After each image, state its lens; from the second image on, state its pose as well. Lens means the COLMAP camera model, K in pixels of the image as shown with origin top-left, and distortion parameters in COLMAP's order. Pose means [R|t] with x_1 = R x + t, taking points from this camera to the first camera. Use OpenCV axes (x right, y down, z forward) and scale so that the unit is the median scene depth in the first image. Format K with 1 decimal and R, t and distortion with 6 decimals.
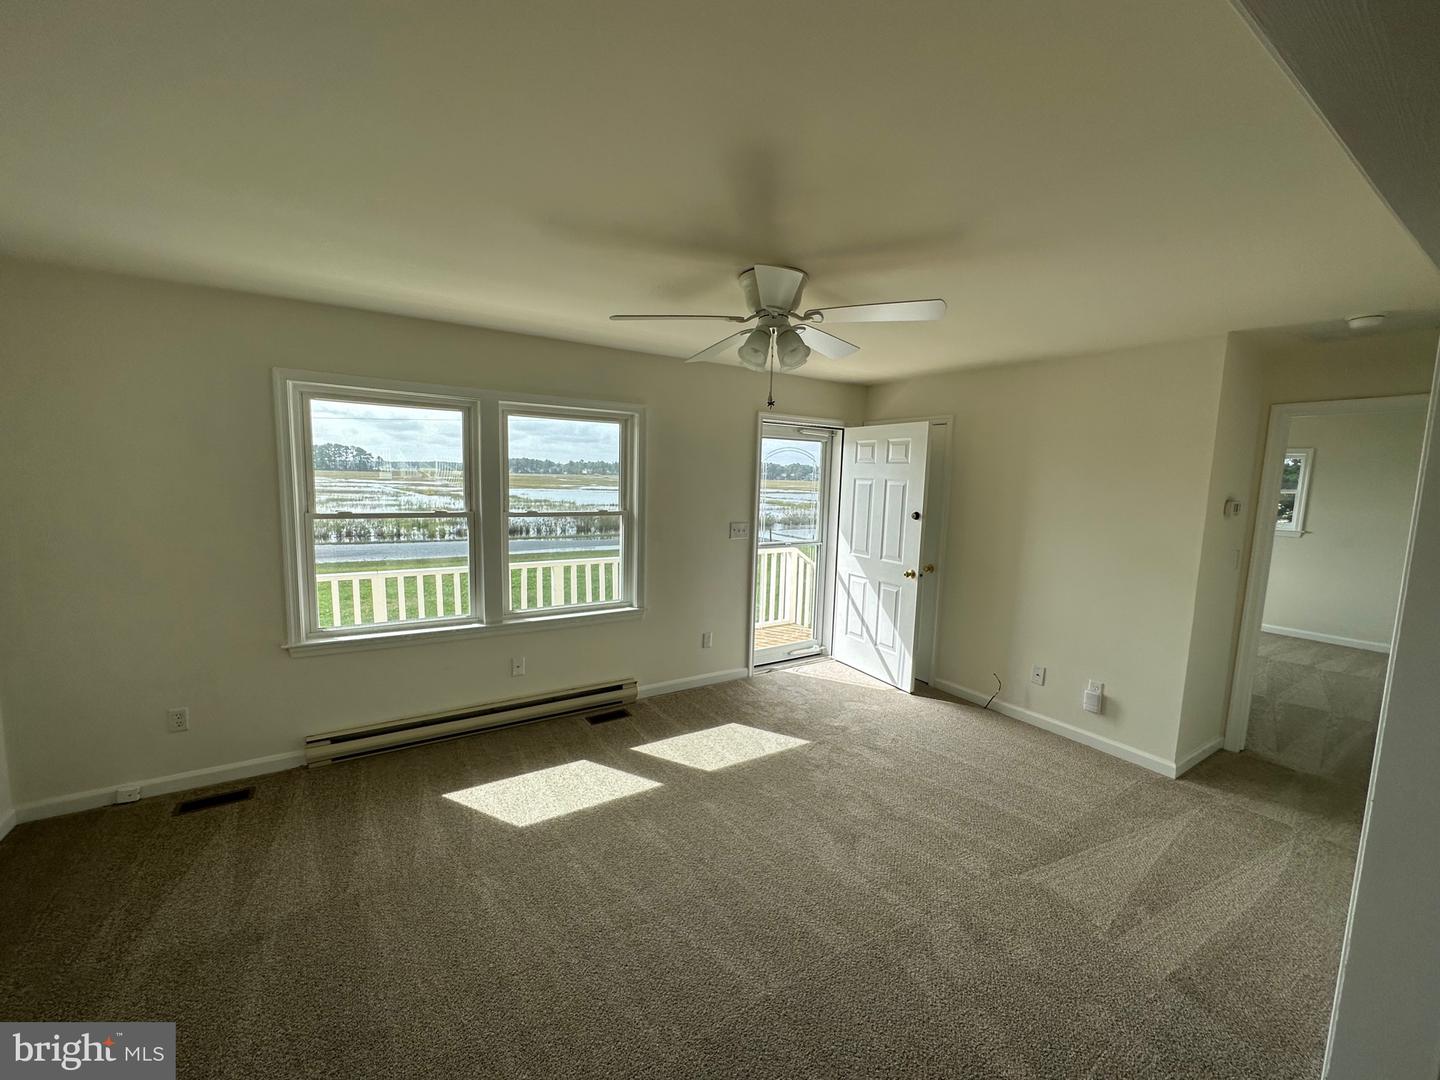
lens RADIAL K [[574.2, 0, 718.7], [0, 574.2, 535.5], [0, 0, 1]] dist [-0.000797, 0.000644]
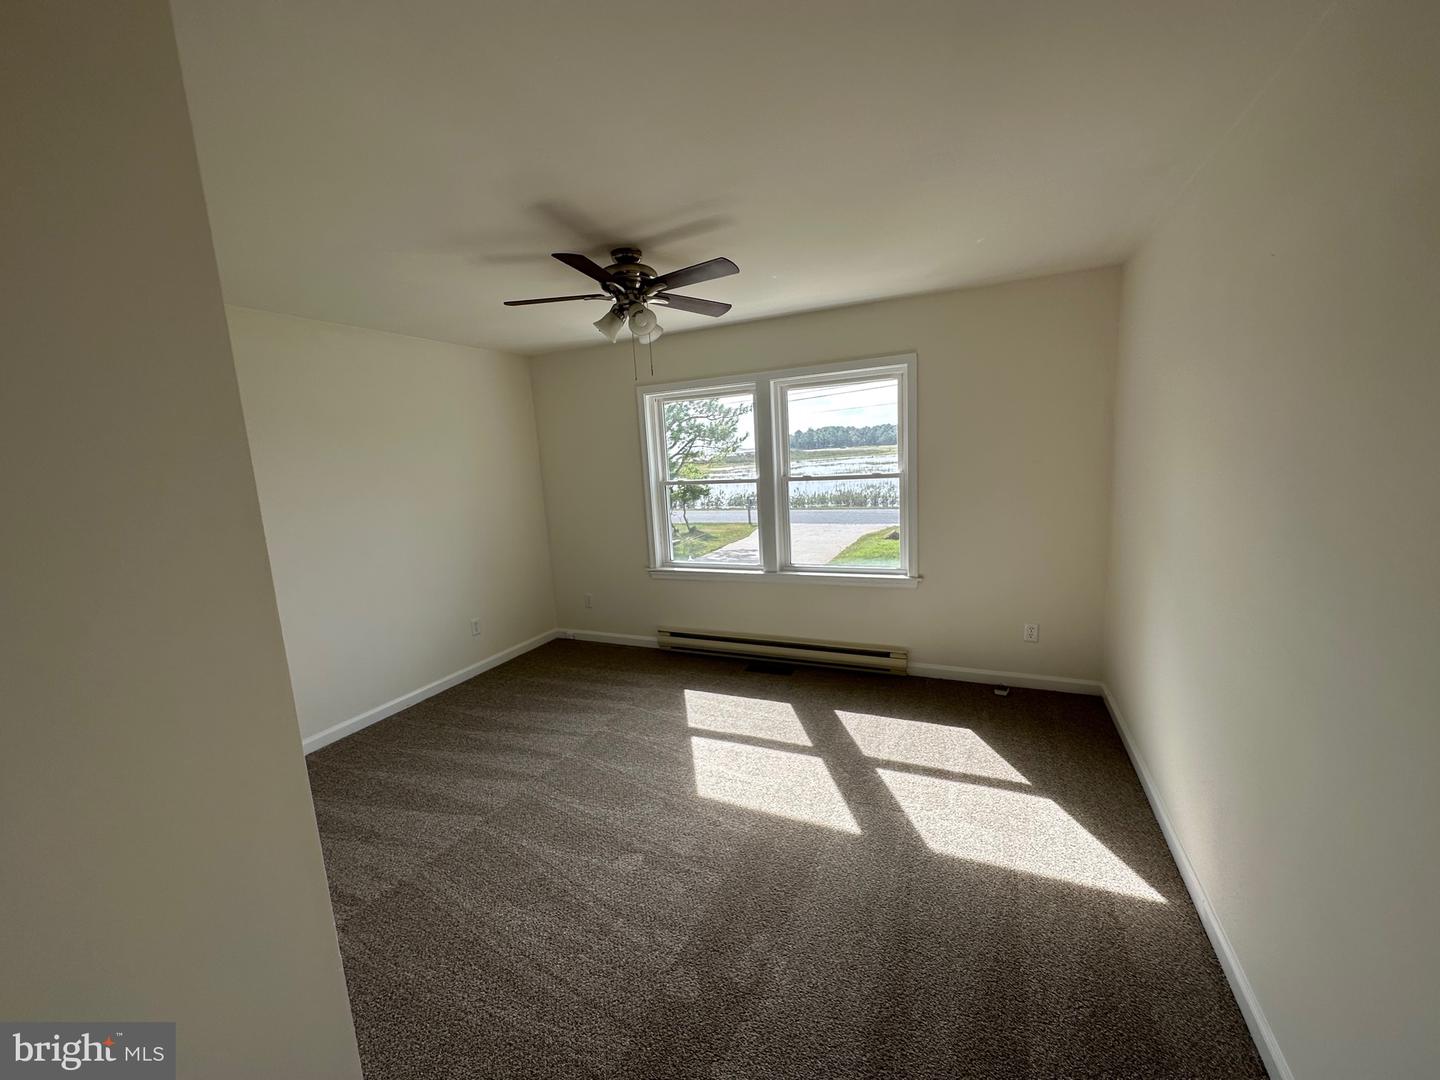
lens RADIAL K [[574.2, 0, 714.5], [0, 574.2, 548.6], [0, 0, 1]] dist [-0.000797, 0.000644]
pose [[0.525579, 0.076868, -0.847265, 0.538777], [-0.005895, 0.996215, 0.086725, 0.002262], [0.850724, -0.040586, 0.524043, 0.285740]]
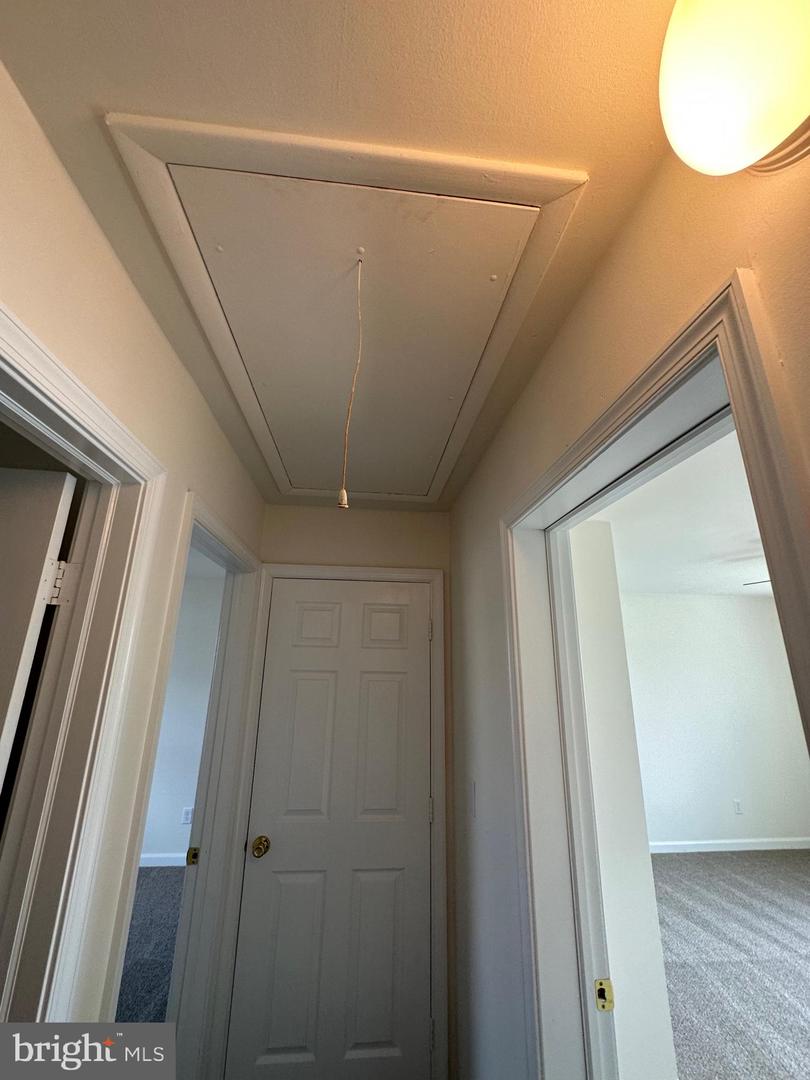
lens RADIAL K [[430.7, 0, 405.5], [0, 430.7, 538.5], [0, 0, 1]] dist [-0.000797, 0.000644]
pose [[-0.452886, -0.284919, -0.844817, 0.835184], [-0.111755, 0.958230, -0.263260, -0.013358], [0.884536, -0.024814, -0.465811, 0.252355]]
